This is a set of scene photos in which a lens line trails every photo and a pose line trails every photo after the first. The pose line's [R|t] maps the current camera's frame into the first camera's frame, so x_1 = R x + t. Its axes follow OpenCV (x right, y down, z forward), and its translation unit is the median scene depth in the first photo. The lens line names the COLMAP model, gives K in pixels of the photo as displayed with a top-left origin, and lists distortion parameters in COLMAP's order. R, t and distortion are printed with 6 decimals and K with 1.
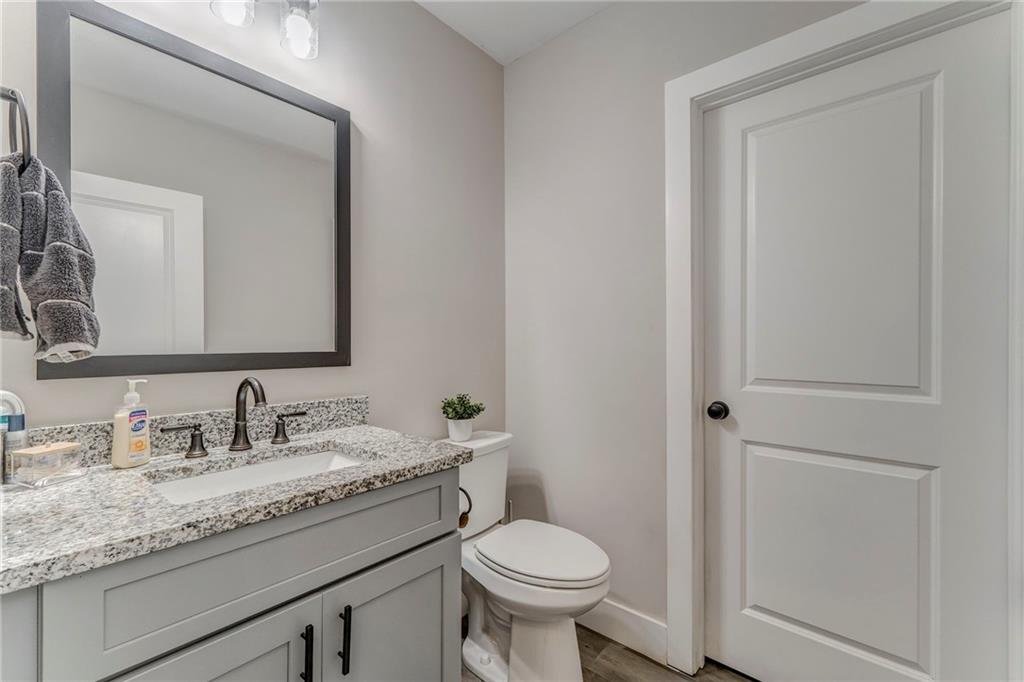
lens RADIAL K [[435.8, 0, 509.9], [0, 435.8, 344.3], [0, 0, 1]] dist [0.008831, -0.000169]
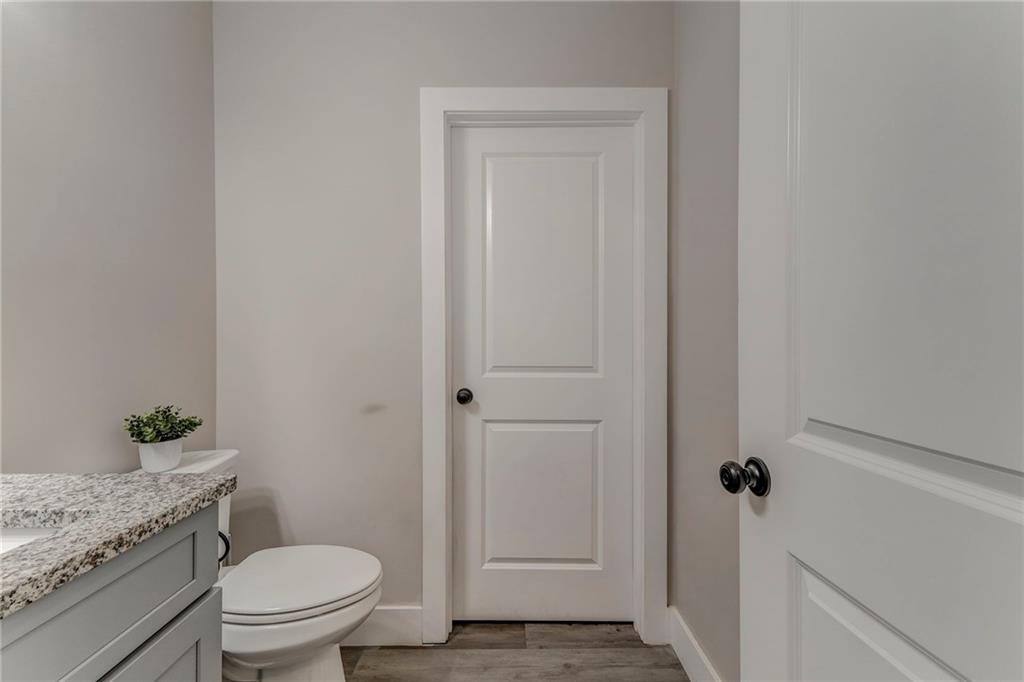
lens RADIAL K [[439.9, 0, 508.3], [0, 439.9, 336.6], [0, 0, 1]] dist [0.007707, -0.000924]
pose [[0.755870, -0.000476, 0.654722, -0.220979], [0.001562, 0.999998, -0.001077, -0.001427], [-0.654720, 0.001837, 0.755869, 0.085808]]
